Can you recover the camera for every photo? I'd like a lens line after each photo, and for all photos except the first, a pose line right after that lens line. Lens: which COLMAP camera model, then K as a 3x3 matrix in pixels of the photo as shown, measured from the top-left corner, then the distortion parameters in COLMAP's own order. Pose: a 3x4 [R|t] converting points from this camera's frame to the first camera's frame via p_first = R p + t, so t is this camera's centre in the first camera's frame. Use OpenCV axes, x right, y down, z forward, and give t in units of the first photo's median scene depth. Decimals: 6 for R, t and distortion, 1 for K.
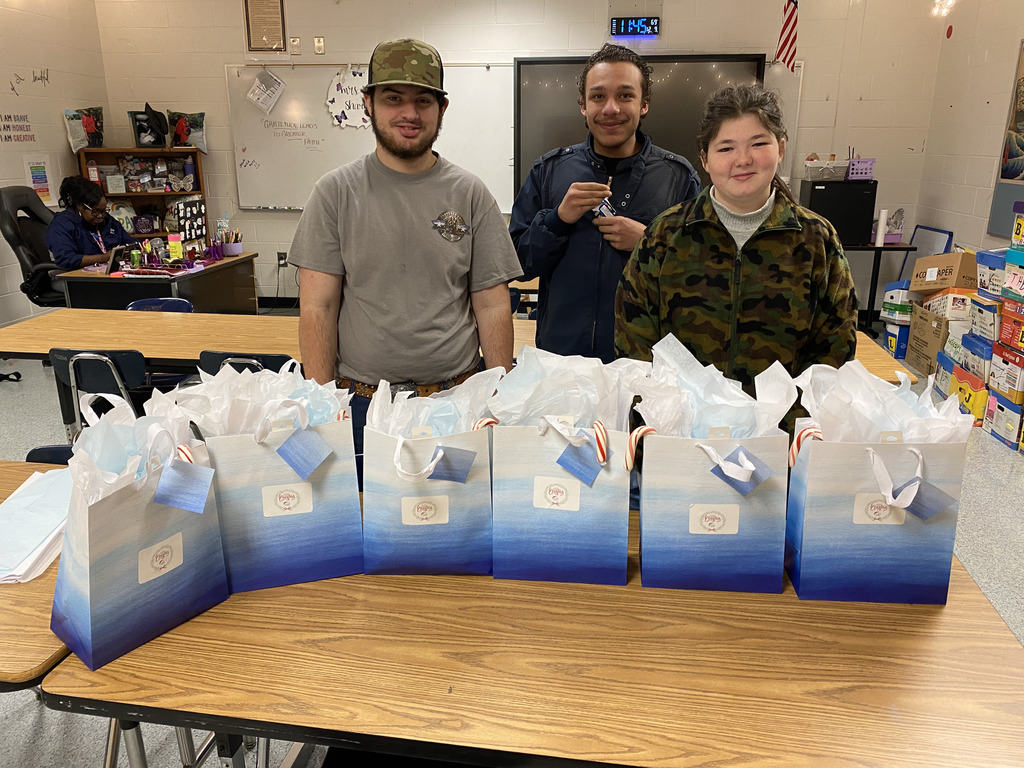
lens RADIAL K [[784.5, 0, 518.7], [0, 784.5, 377.9], [0, 0, 1]] dist [0.004466, -0.000533]
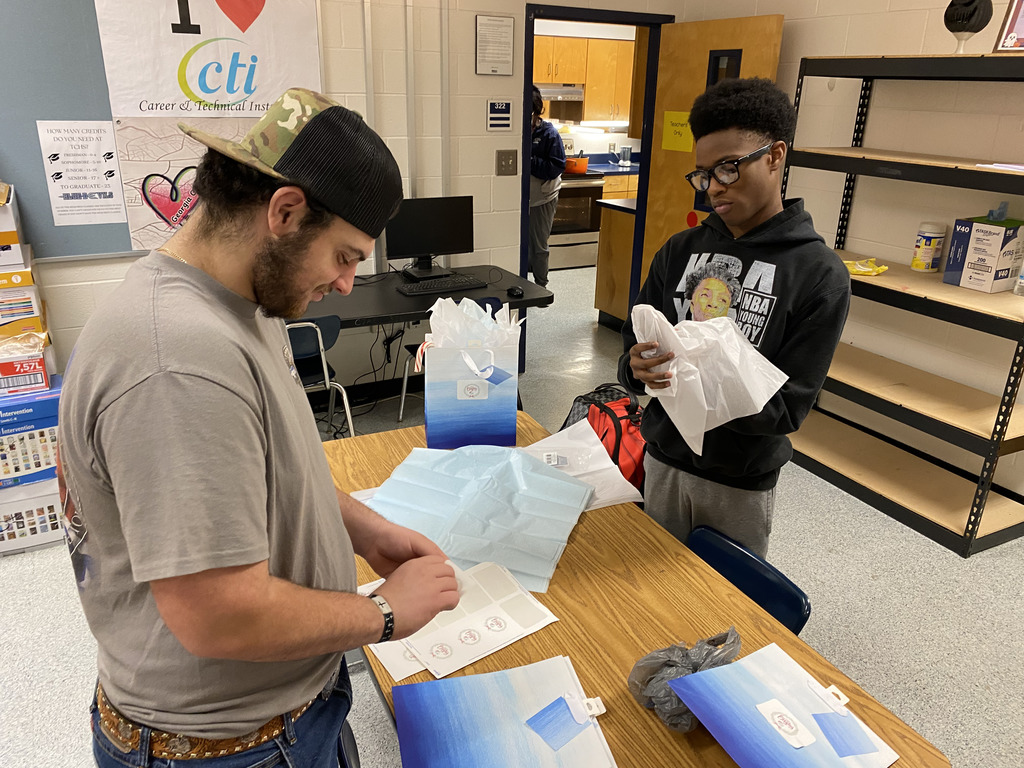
lens RADIAL K [[784.5, 0, 518.7], [0, 784.5, 377.9], [0, 0, 1]] dist [0.004466, -0.000533]
pose [[-0.582606, -0.303090, 0.754126, -0.863537], [0.216073, 0.836714, 0.503212, -0.634086], [-0.783506, 0.456121, -0.421985, 1.582618]]
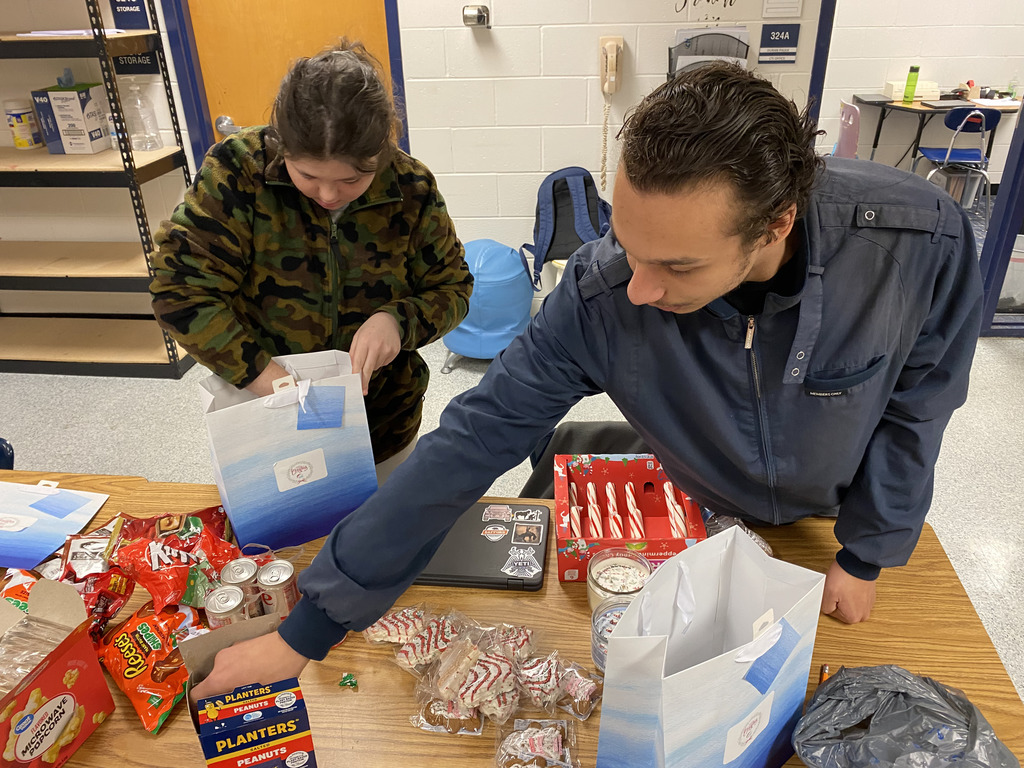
lens RADIAL K [[784.5, 0, 518.7], [0, 784.5, 377.9], [0, 0, 1]] dist [0.004466, -0.000533]
pose [[-0.999185, 0.030316, -0.026646, -1.187651], [0.002411, 0.703832, 0.710362, -0.684800], [0.040289, 0.709719, -0.703332, 1.805996]]
